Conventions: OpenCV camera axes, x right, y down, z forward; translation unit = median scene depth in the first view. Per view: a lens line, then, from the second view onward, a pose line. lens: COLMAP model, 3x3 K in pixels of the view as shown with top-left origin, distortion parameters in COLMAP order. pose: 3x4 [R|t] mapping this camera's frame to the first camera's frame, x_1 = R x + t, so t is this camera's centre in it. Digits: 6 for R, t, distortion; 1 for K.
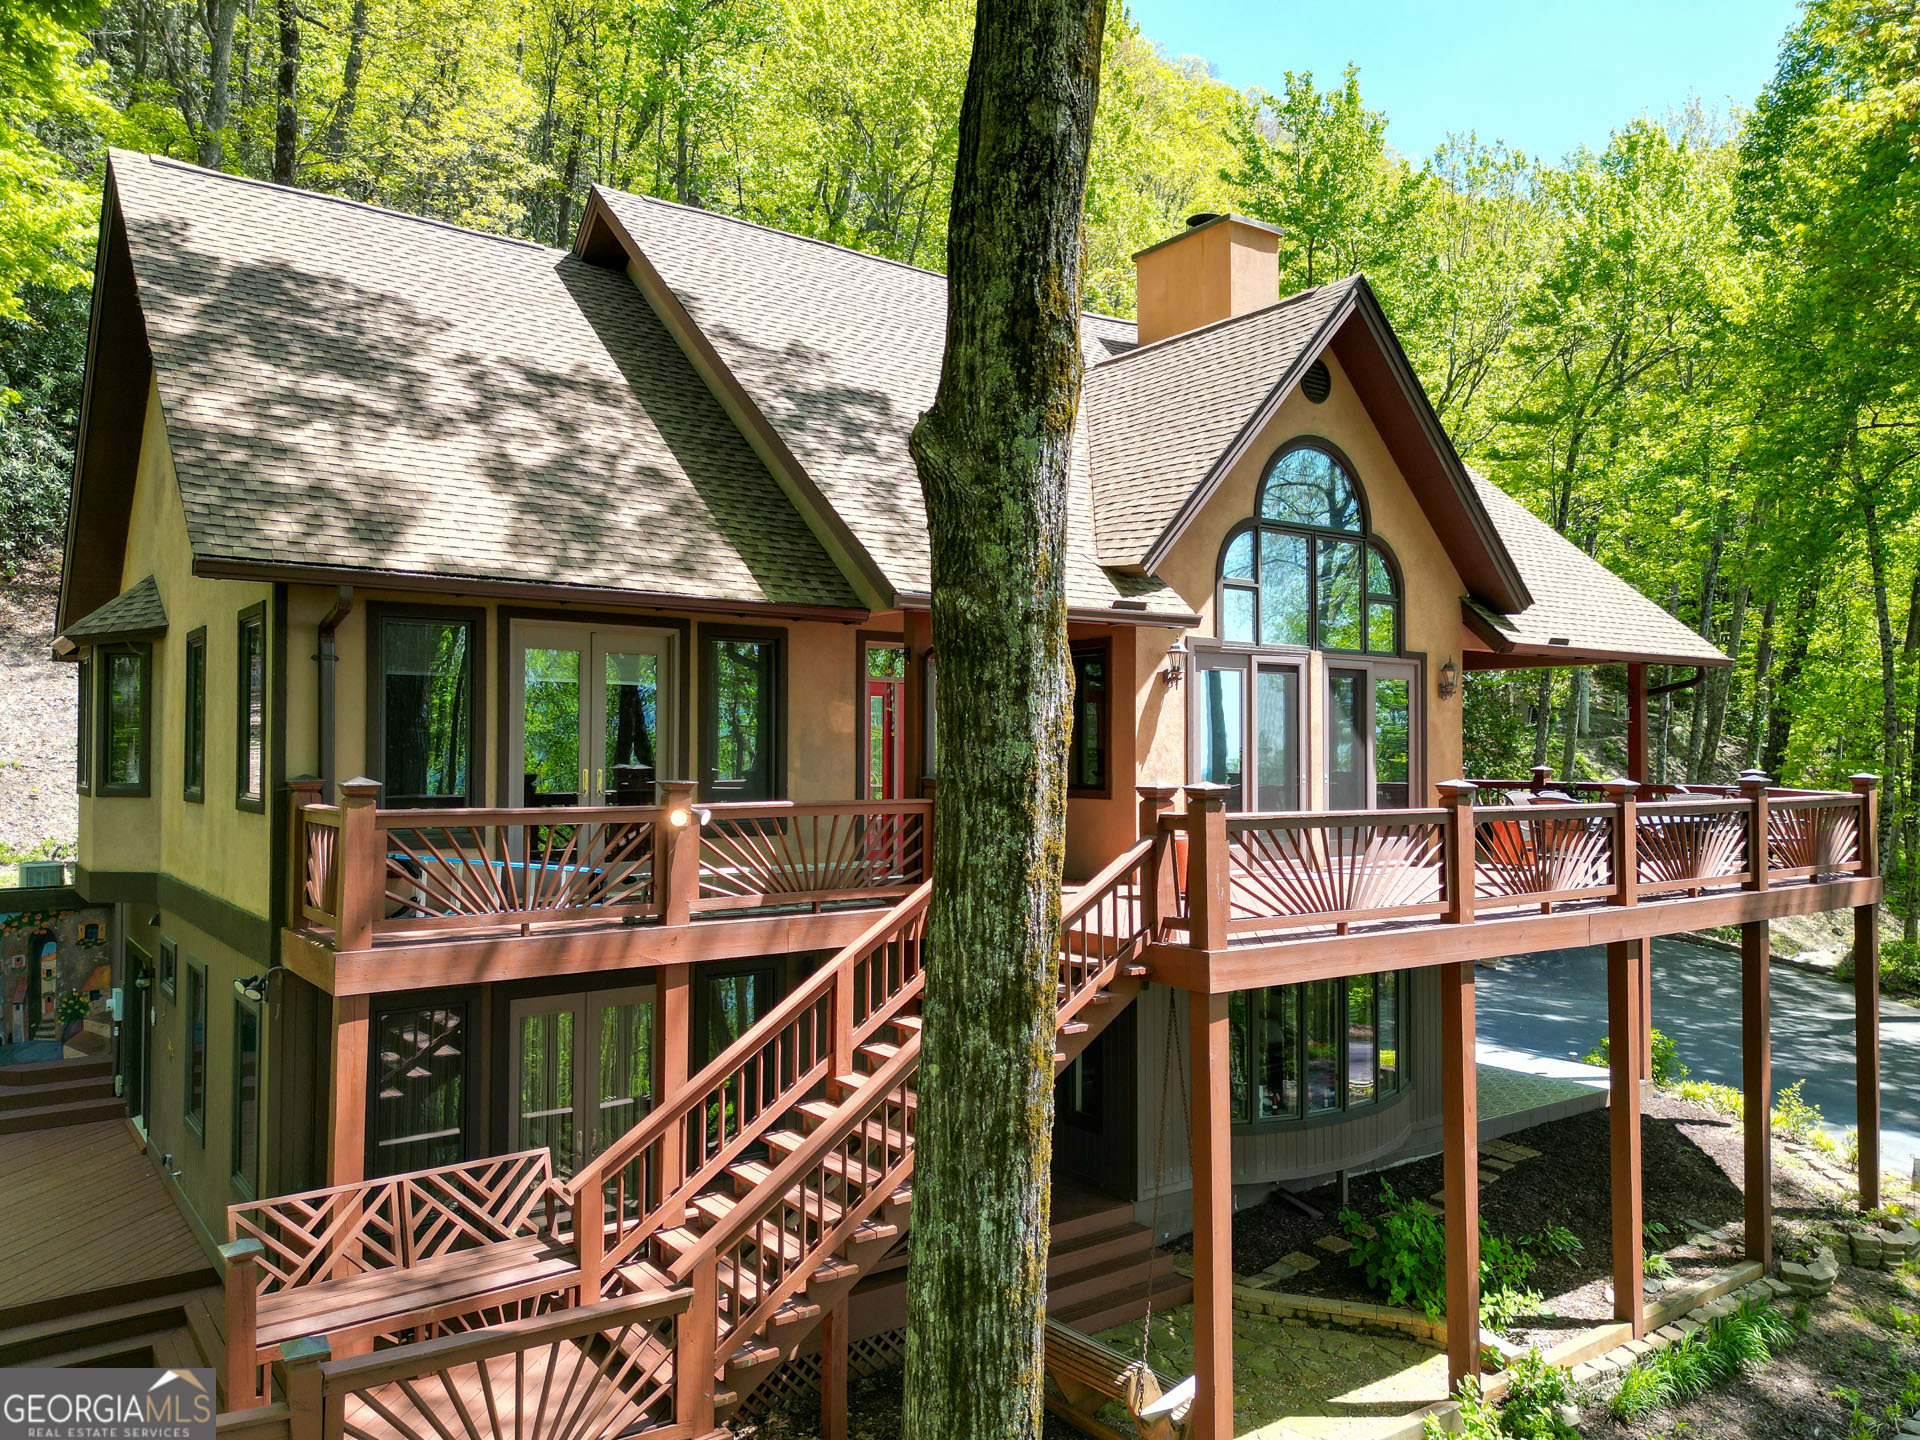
lens RADIAL K [[1452.4, 0, 960.0], [0, 1452.4, 720.0], [0, 0, 1]] dist [0.096611, -0.002472]
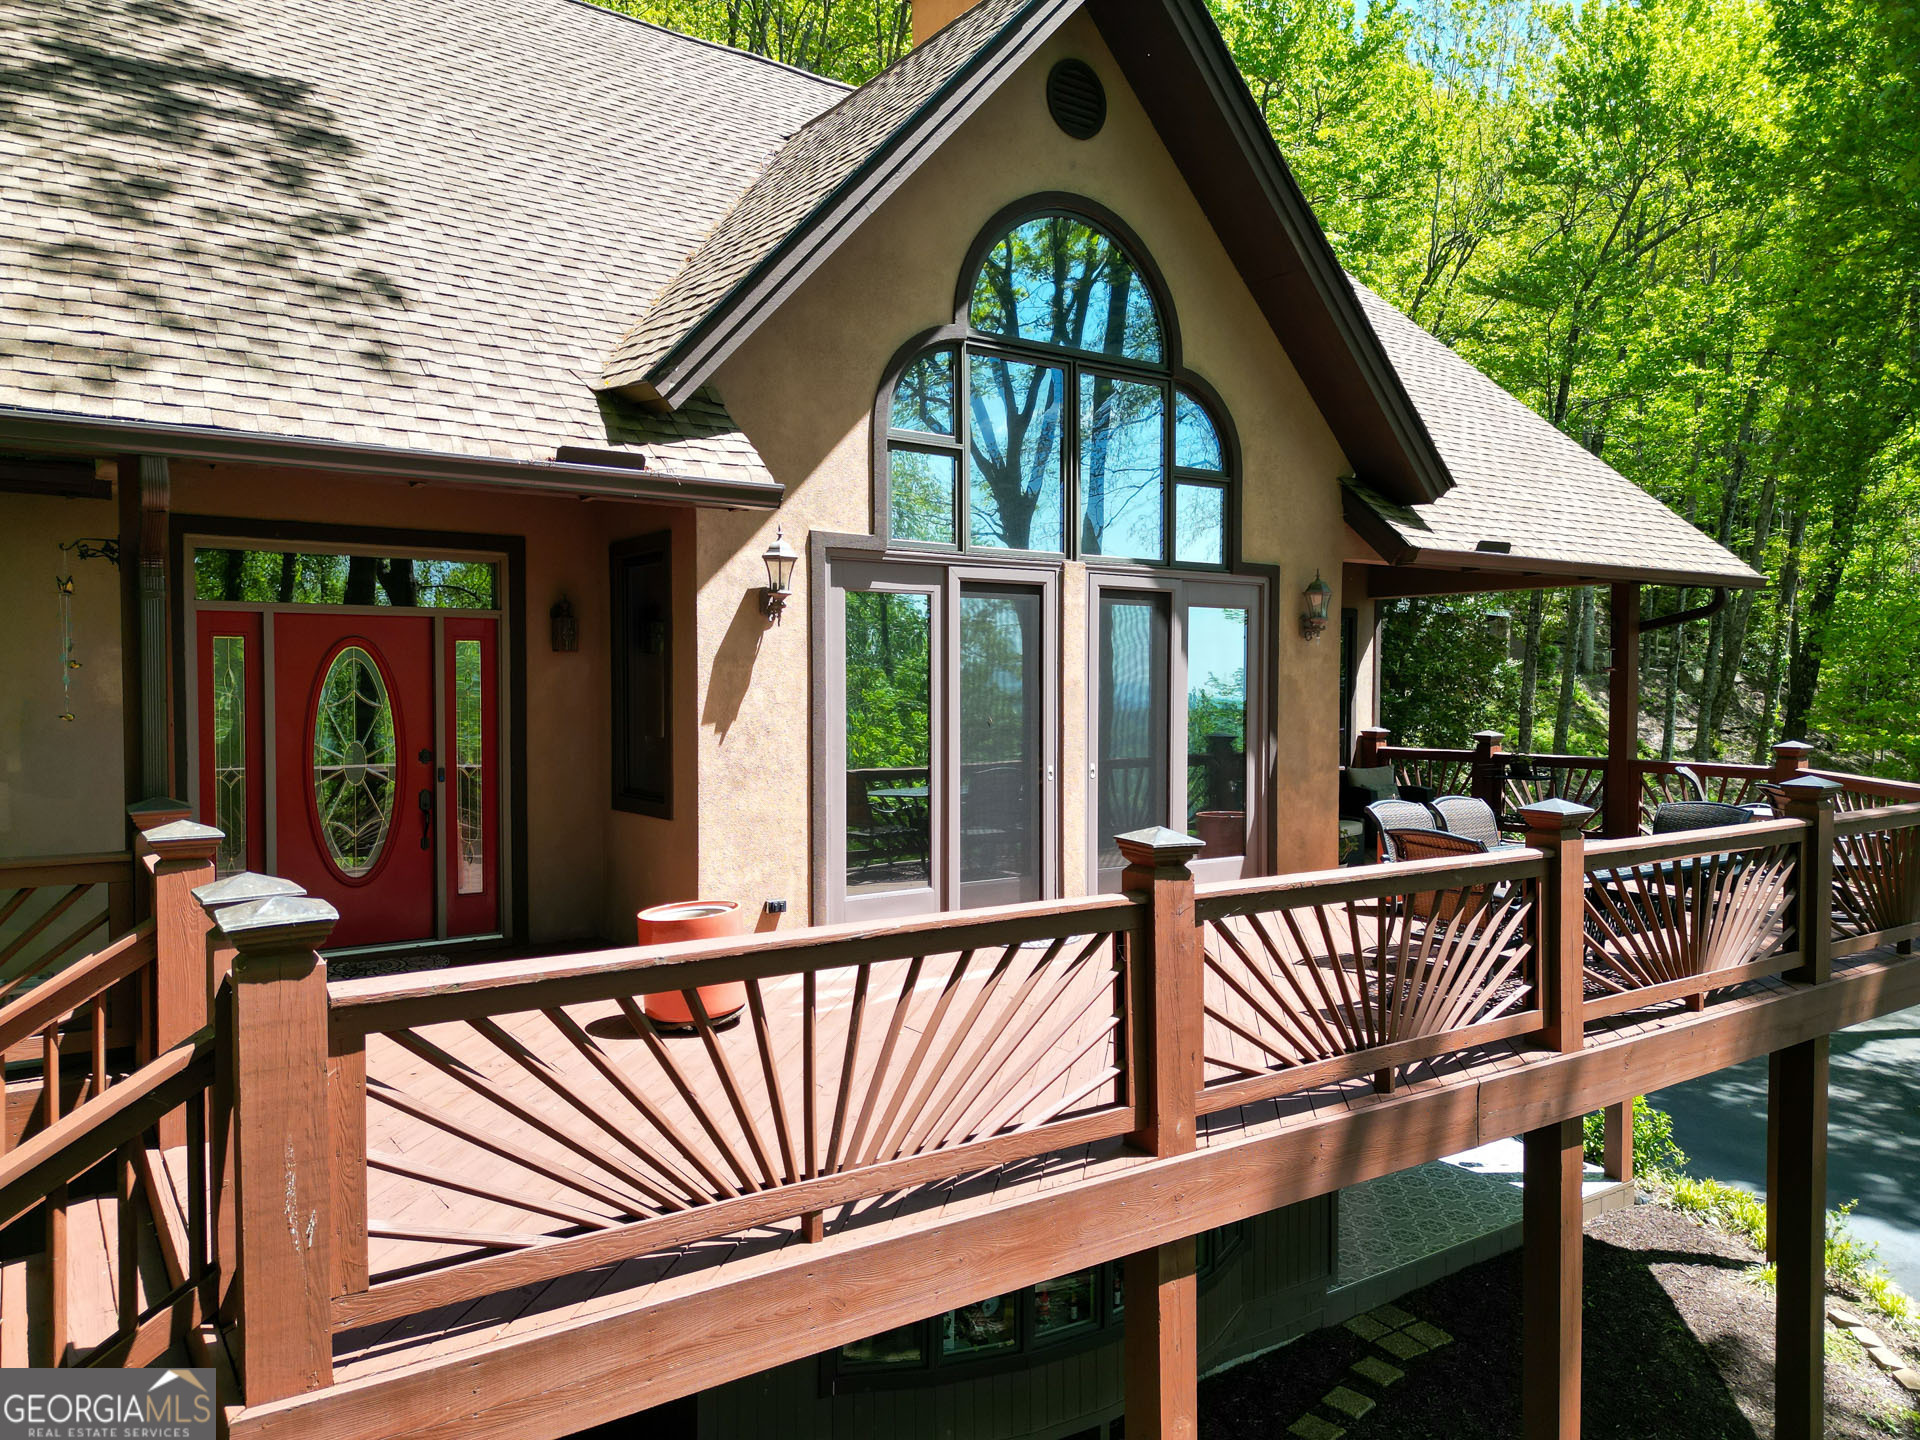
lens RADIAL K [[1371.1, 0, 960.0], [0, 1371.1, 720.0], [0, 0, 1]] dist [0.121892, -0.086463]
pose [[0.999570, -0.000049, -0.029308, 0.195932], [0.001464, 0.998833, 0.048275, -0.008093], [0.029272, -0.048297, 0.998404, 0.394676]]
